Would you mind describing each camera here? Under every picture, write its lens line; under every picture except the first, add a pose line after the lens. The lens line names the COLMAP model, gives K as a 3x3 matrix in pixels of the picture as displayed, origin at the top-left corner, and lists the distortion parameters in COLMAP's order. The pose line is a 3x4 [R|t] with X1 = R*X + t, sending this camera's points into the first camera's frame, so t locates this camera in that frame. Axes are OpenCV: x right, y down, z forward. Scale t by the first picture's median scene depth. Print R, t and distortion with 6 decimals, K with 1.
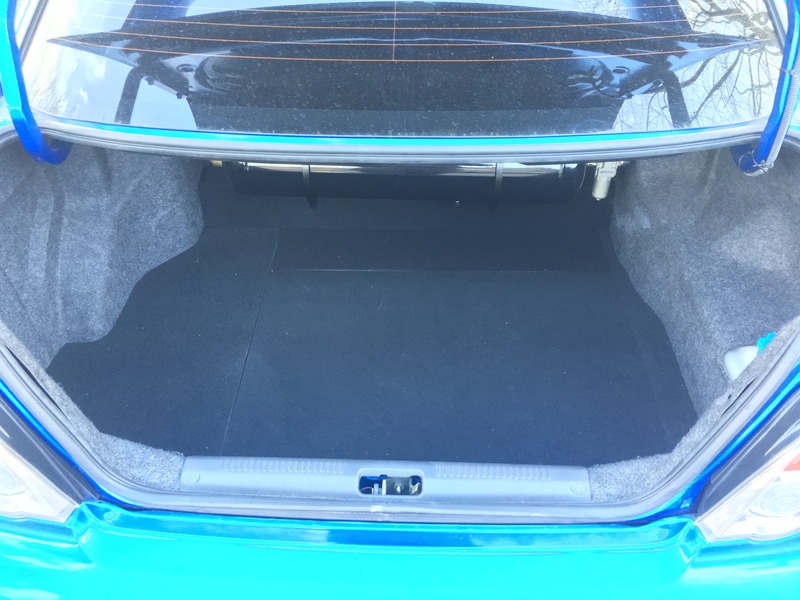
lens RADIAL K [[672.5, 0, 397.9], [0, 672.5, 299.7], [0, 0, 1]] dist [0.083465, -0.128419]
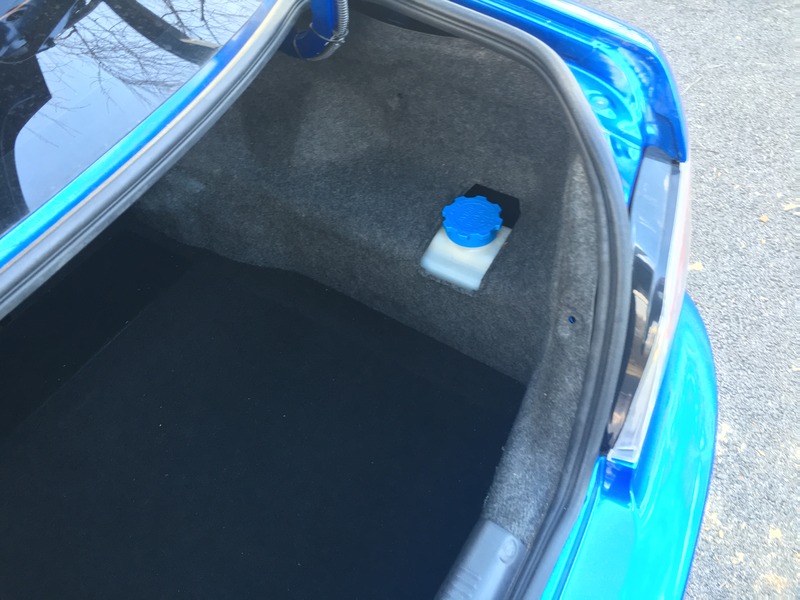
lens RADIAL K [[672.5, 0, 397.9], [0, 672.5, 299.7], [0, 0, 1]] dist [0.083465, -0.128419]
pose [[0.504722, -0.674671, 0.538586, 0.004457], [0.595678, 0.723739, 0.348382, -0.173560], [-0.624839, 0.144988, 0.767174, 0.385529]]
